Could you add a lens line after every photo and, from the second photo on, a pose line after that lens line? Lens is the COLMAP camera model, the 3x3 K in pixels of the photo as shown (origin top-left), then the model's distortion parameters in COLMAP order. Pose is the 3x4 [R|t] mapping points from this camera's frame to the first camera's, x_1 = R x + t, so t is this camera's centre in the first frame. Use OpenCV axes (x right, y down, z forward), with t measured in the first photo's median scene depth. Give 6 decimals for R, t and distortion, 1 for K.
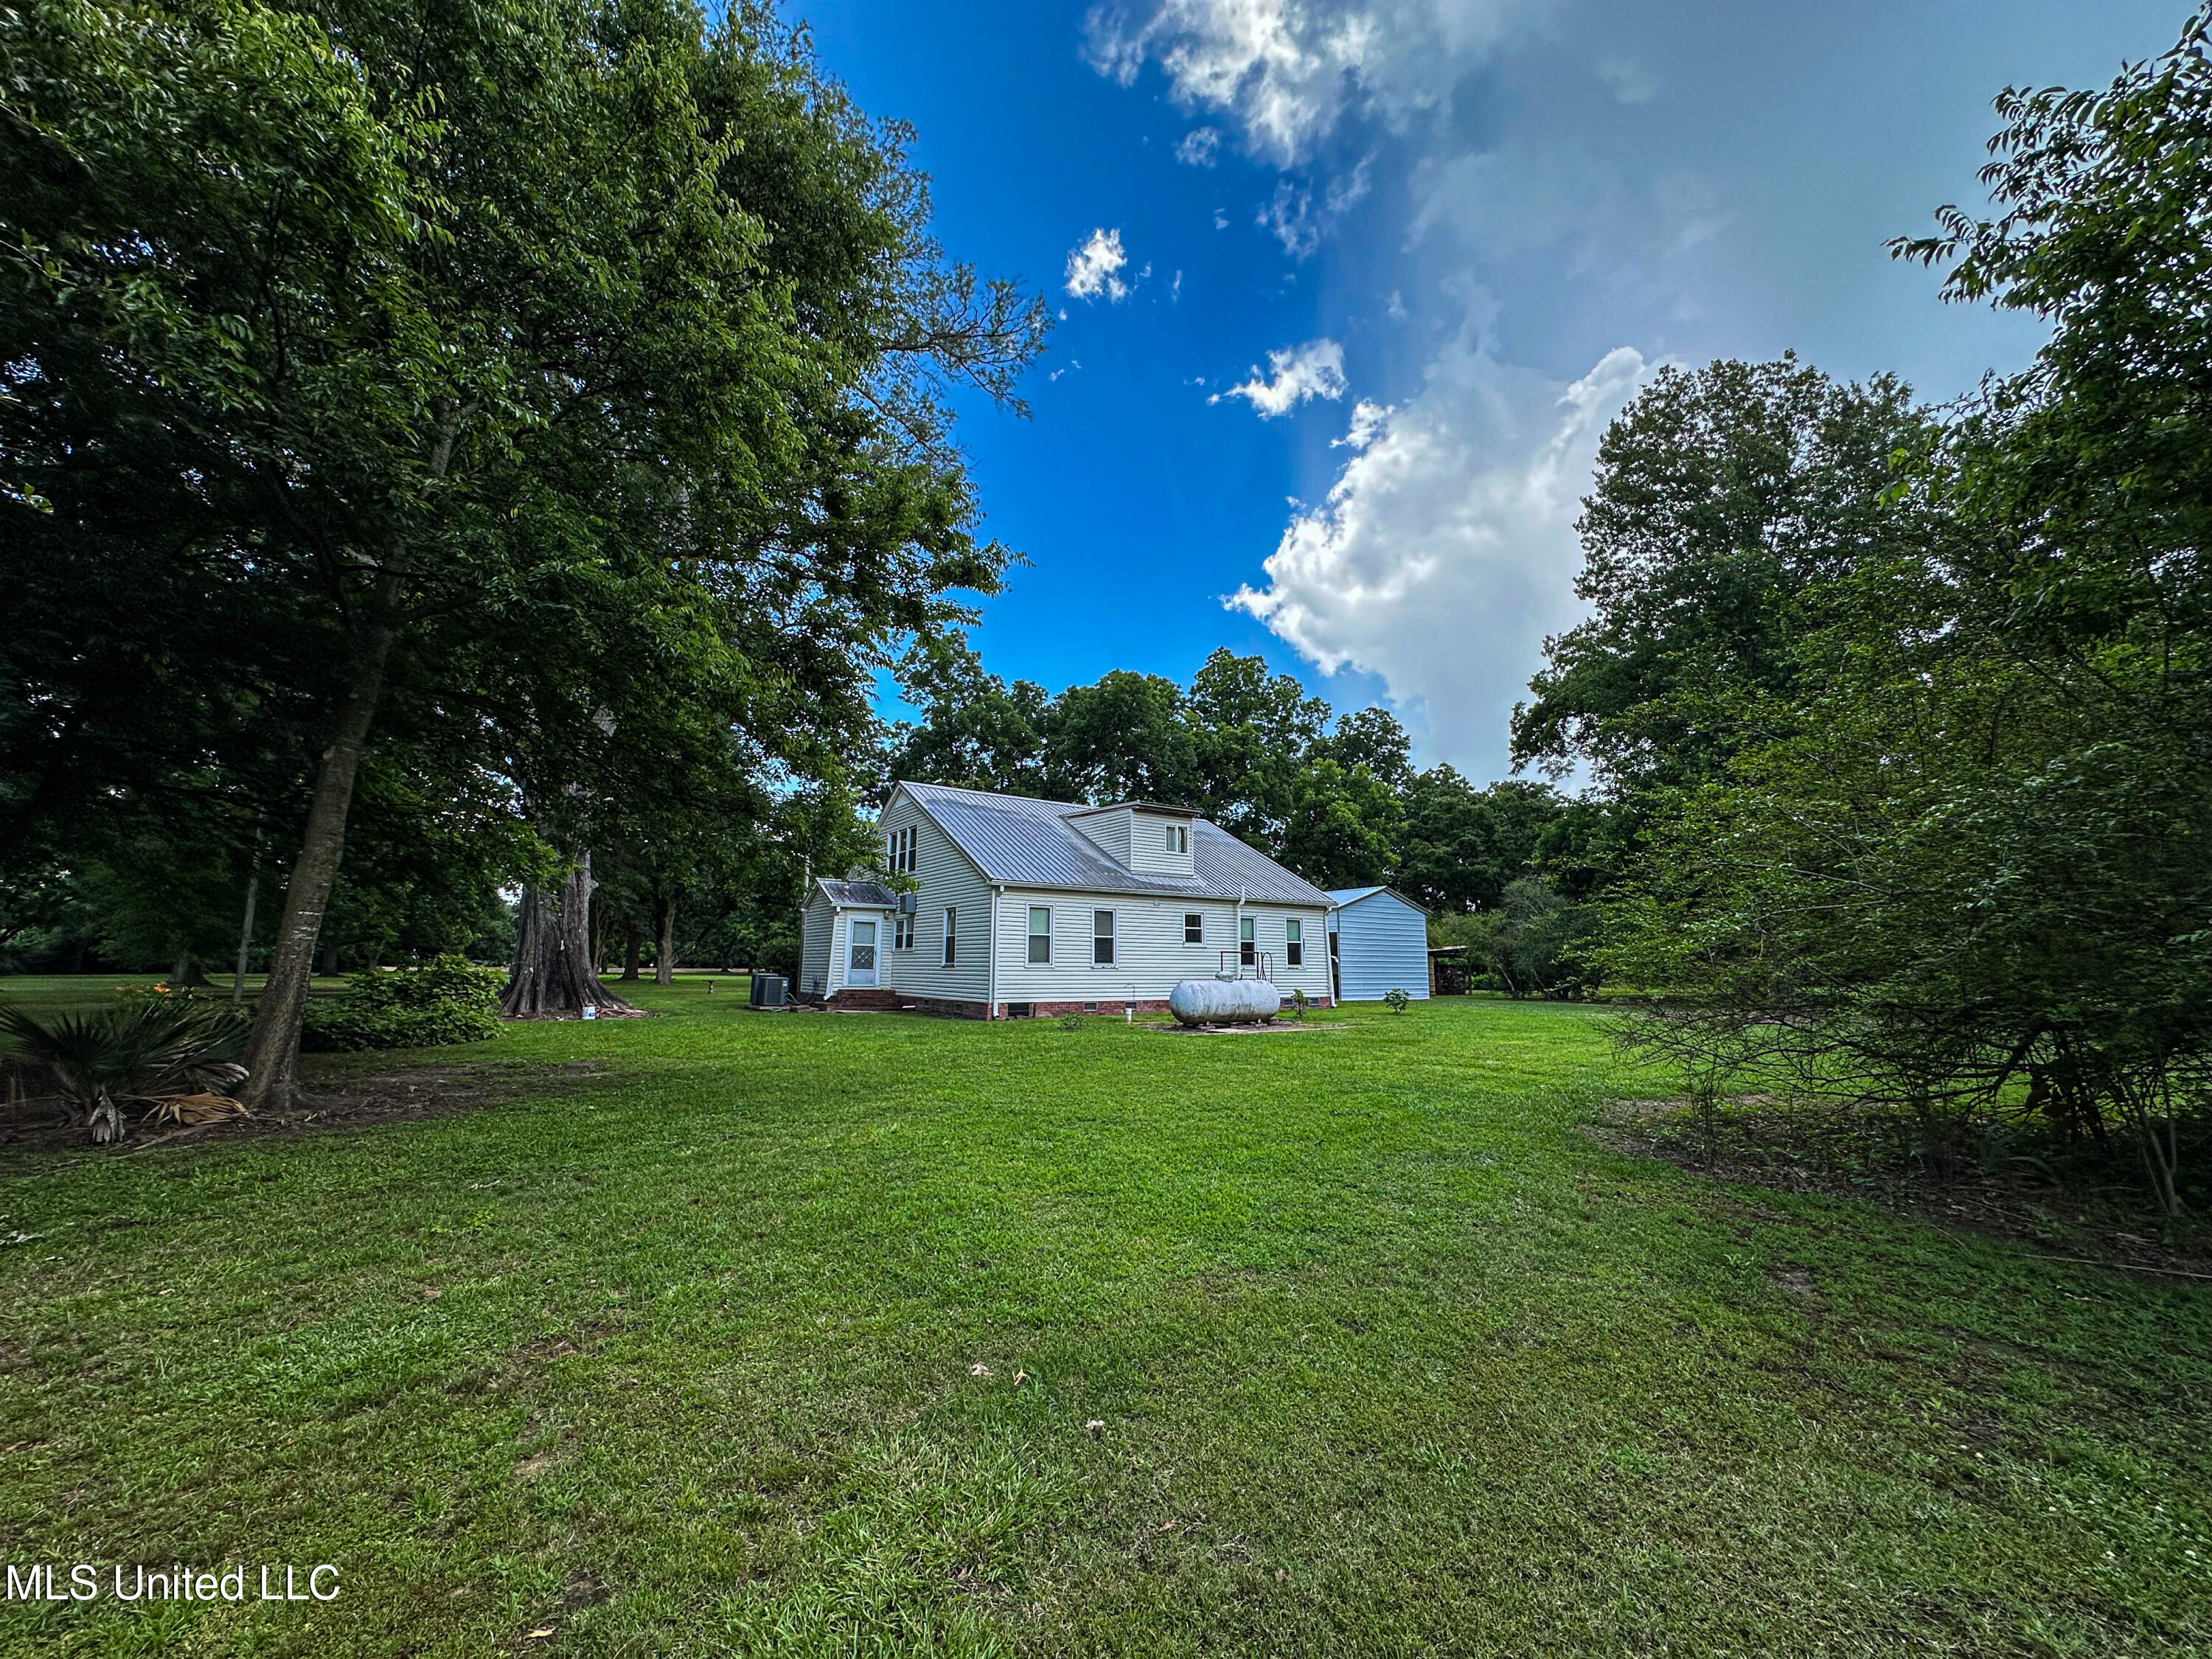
lens RADIAL K [[888.6, 0, 1108.3], [0, 888.6, 833.8], [0, 0, 1]] dist [0.002598, 0.000368]
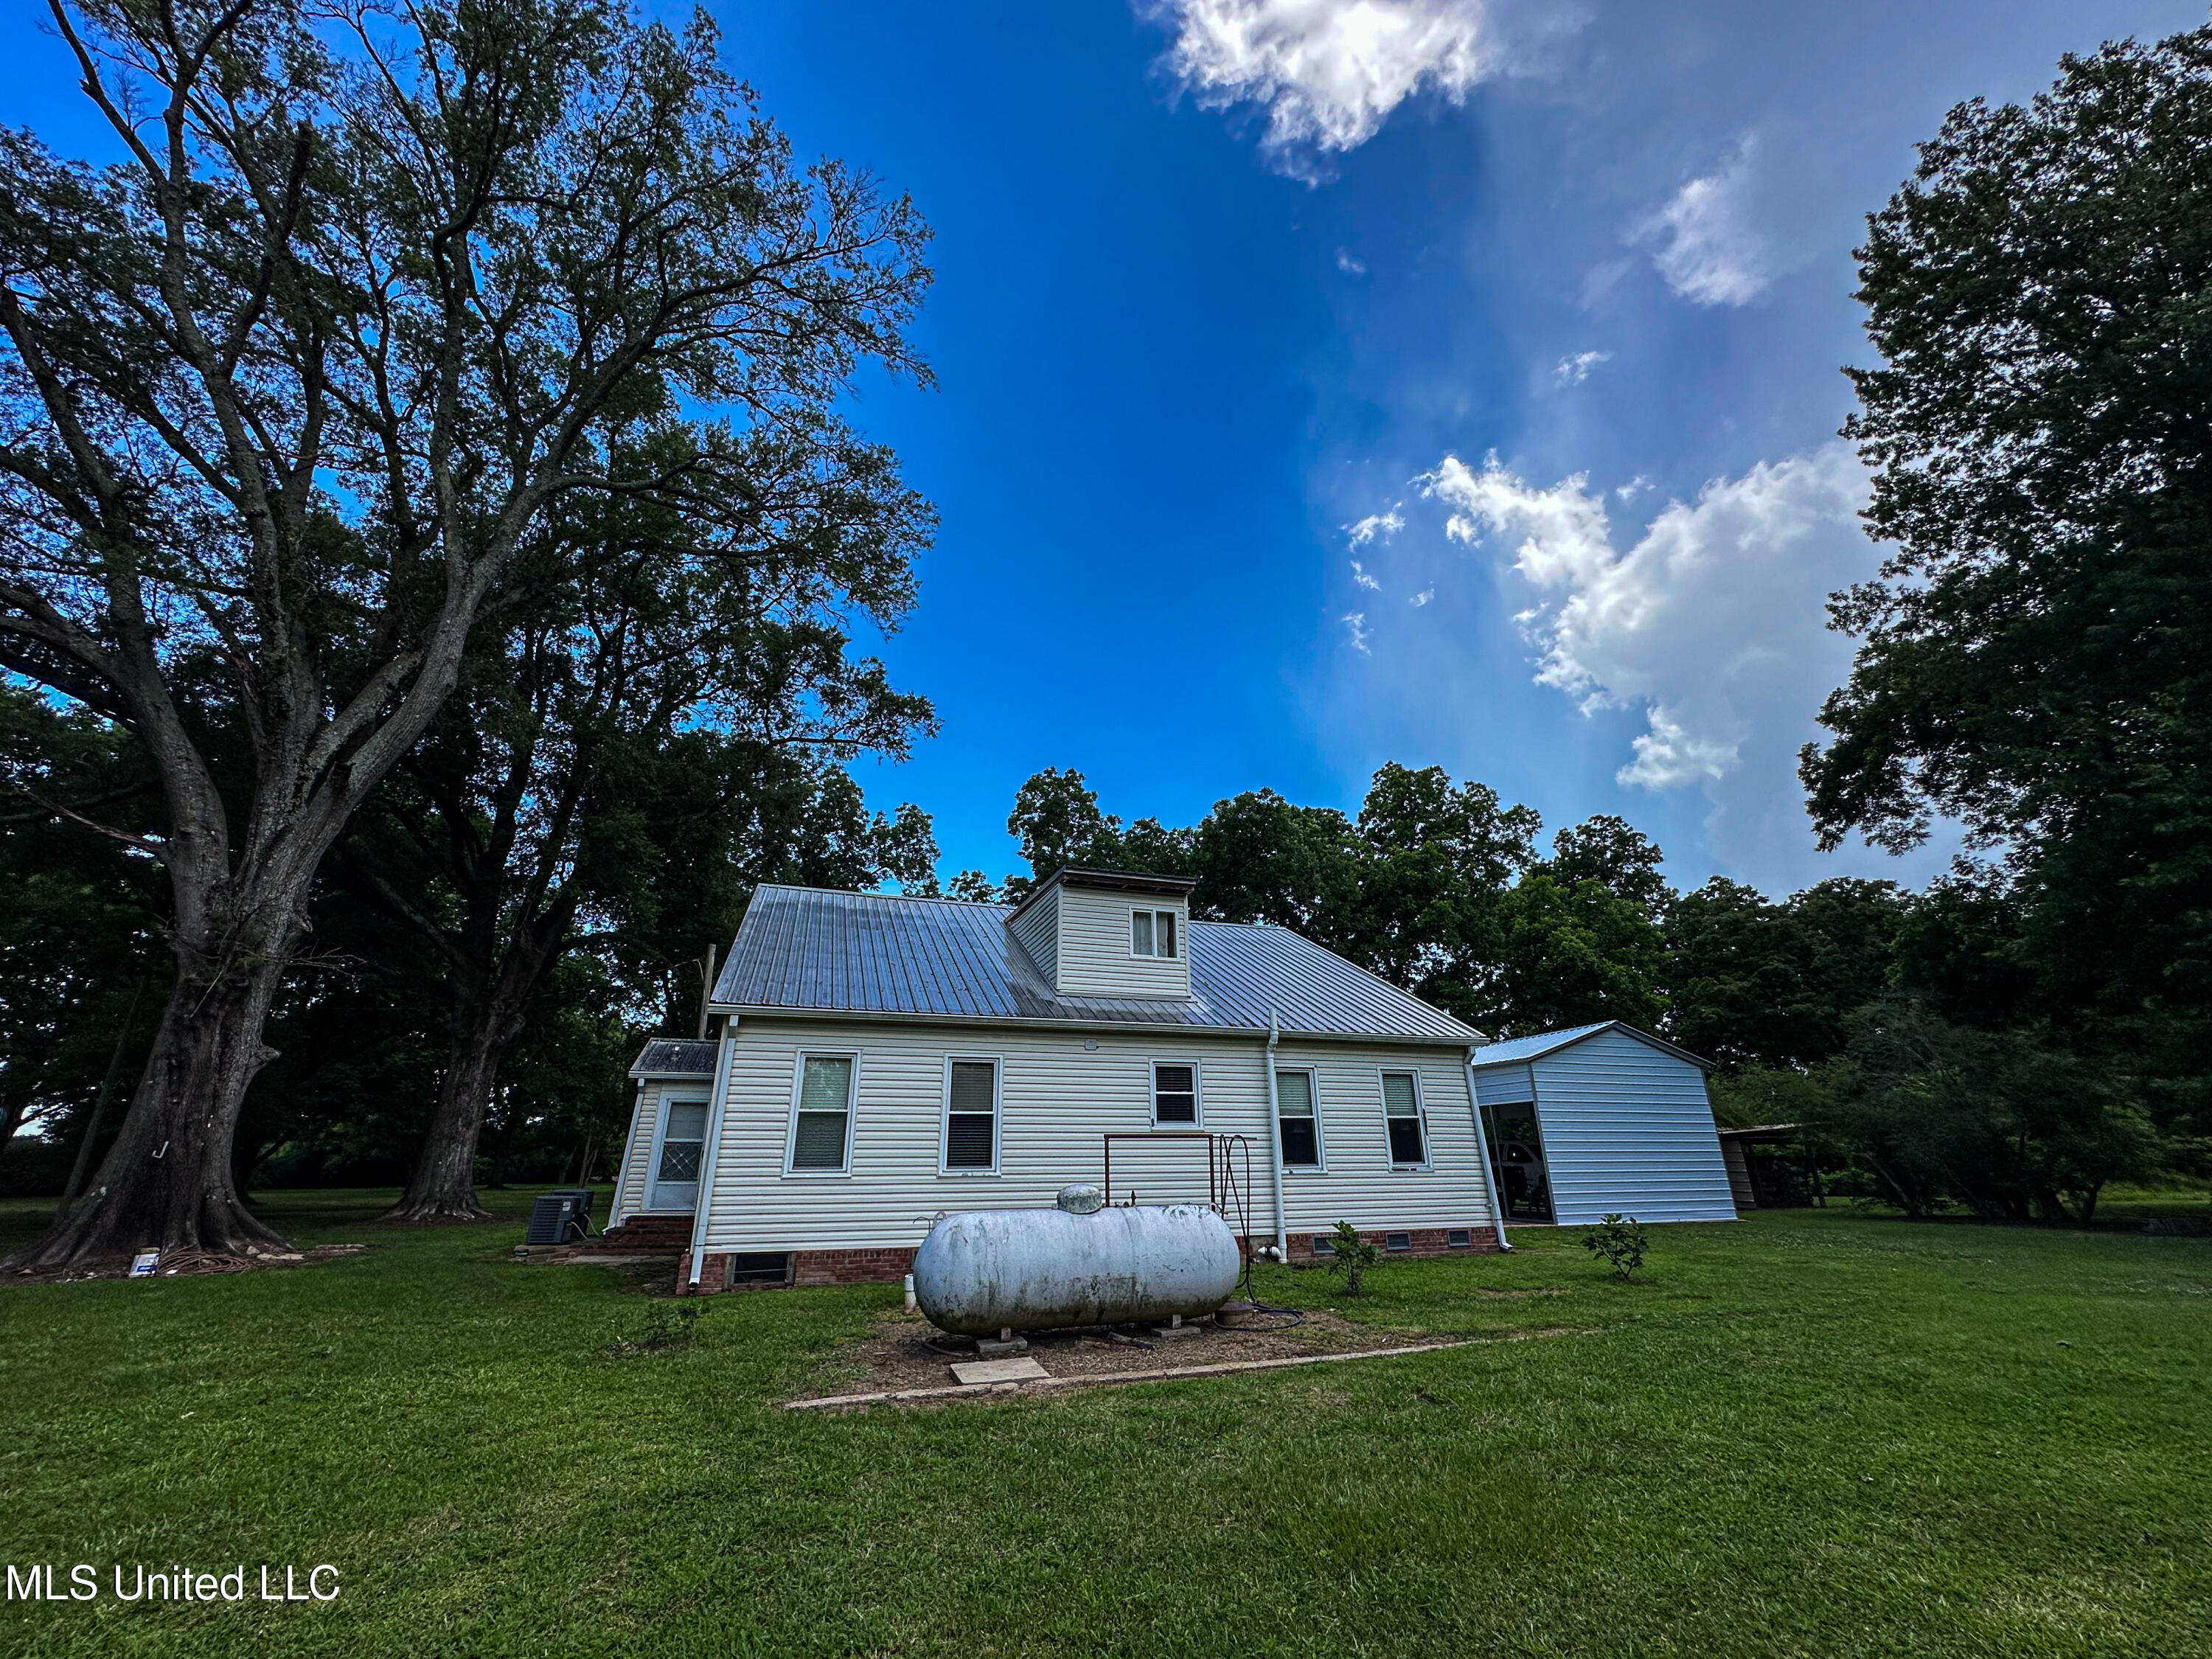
lens RADIAL K [[888.6, 0, 1101.8], [0, 888.6, 828.7], [0, 0, 1]] dist [0.002598, 0.000368]
pose [[0.964407, -0.106161, -0.242177, 0.102104], [0.052754, 0.974702, -0.217194, 0.033685], [0.259108, 0.196688, 0.945609, 0.235001]]
